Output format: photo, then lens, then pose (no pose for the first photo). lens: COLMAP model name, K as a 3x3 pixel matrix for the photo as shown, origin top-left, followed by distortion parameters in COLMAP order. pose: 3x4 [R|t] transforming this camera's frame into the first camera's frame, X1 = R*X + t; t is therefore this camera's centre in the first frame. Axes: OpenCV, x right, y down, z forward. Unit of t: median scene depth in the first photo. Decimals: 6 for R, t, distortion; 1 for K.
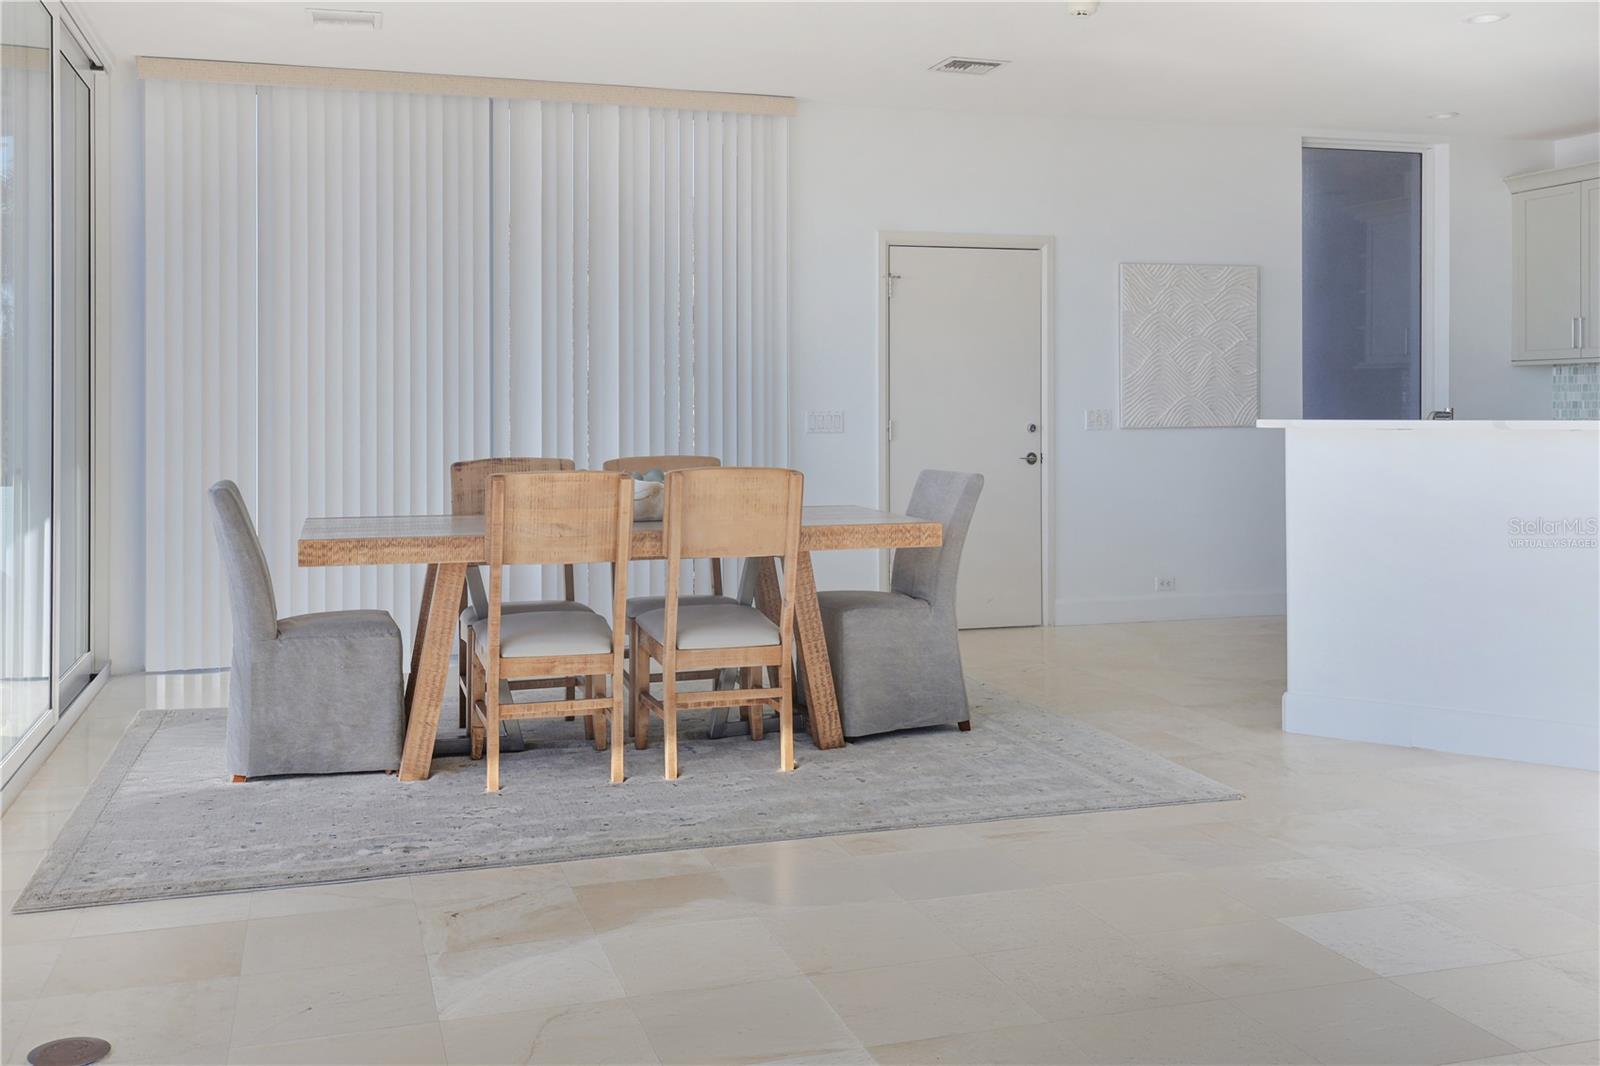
lens RADIAL K [[1590.8, 0, 803.5], [0, 1590.8, 444.2], [0, 0, 1]] dist [0.062782, 0.000147]
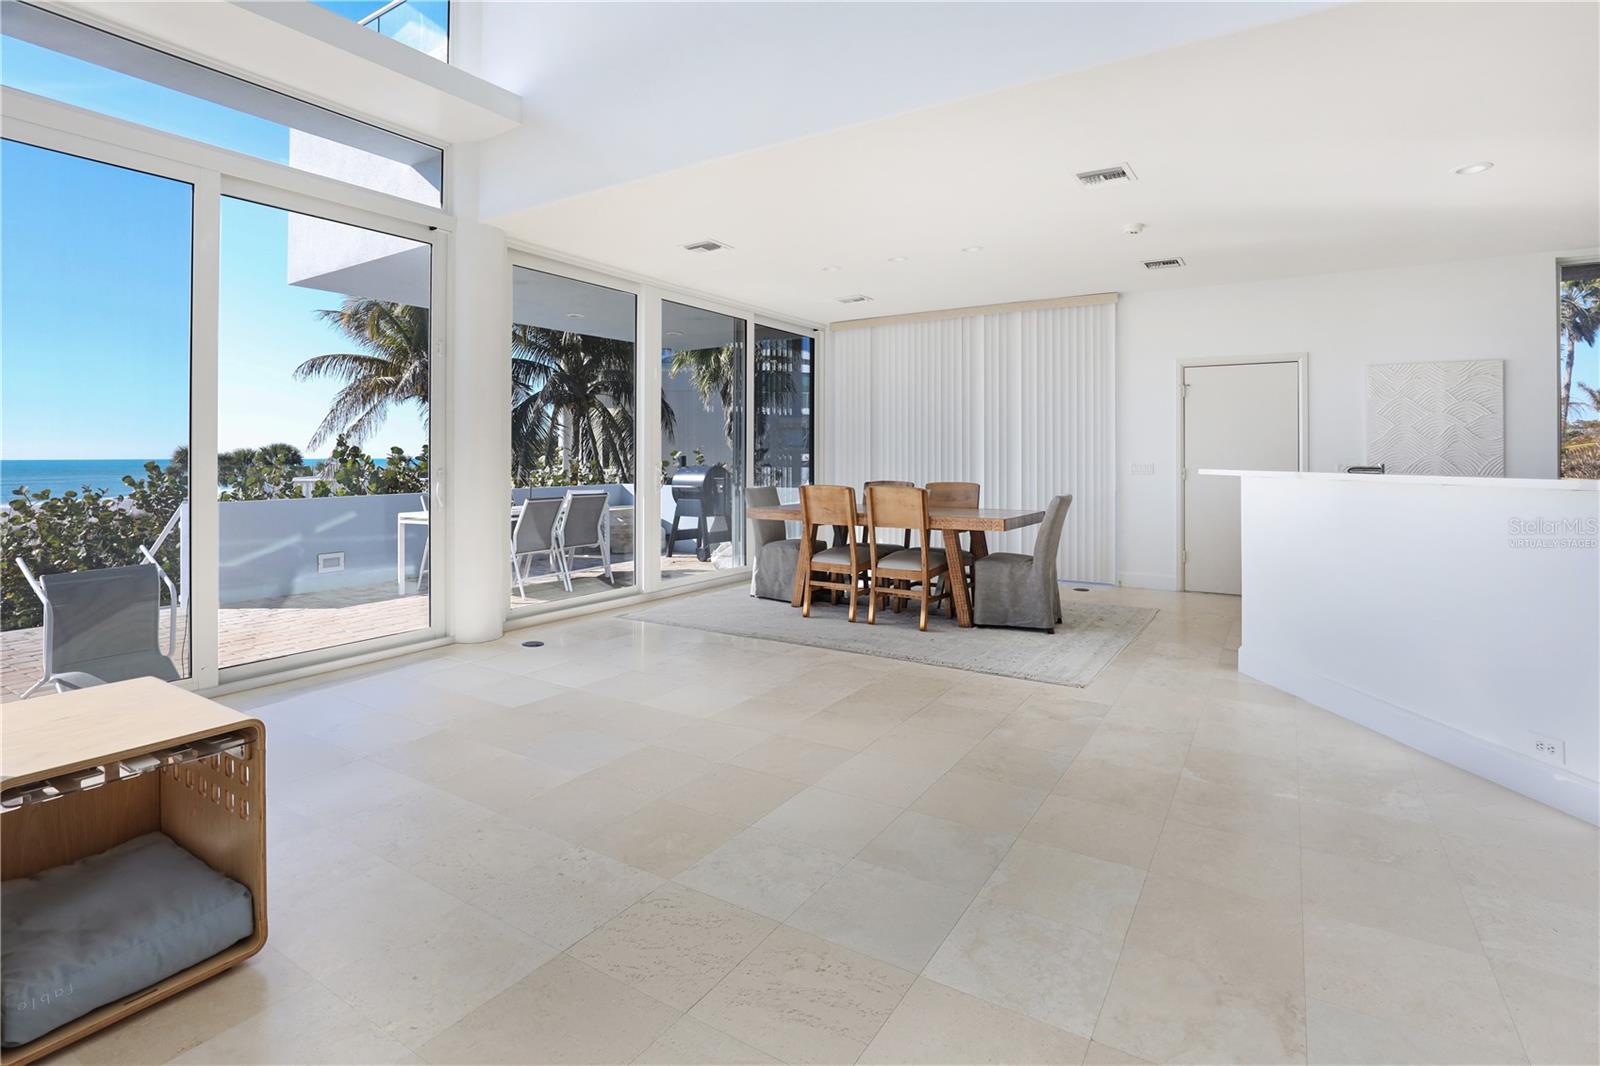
lens RADIAL K [[790.9, 0, 799.8], [0, 790.9, 476.4], [0, 0, 1]] dist [-0.000752, 0.000150]
pose [[0.639755, 0.024866, -0.768176, 0.611633], [-0.025295, 0.999616, 0.011291, -0.007432], [0.768162, 0.012207, 0.640139, 0.180562]]
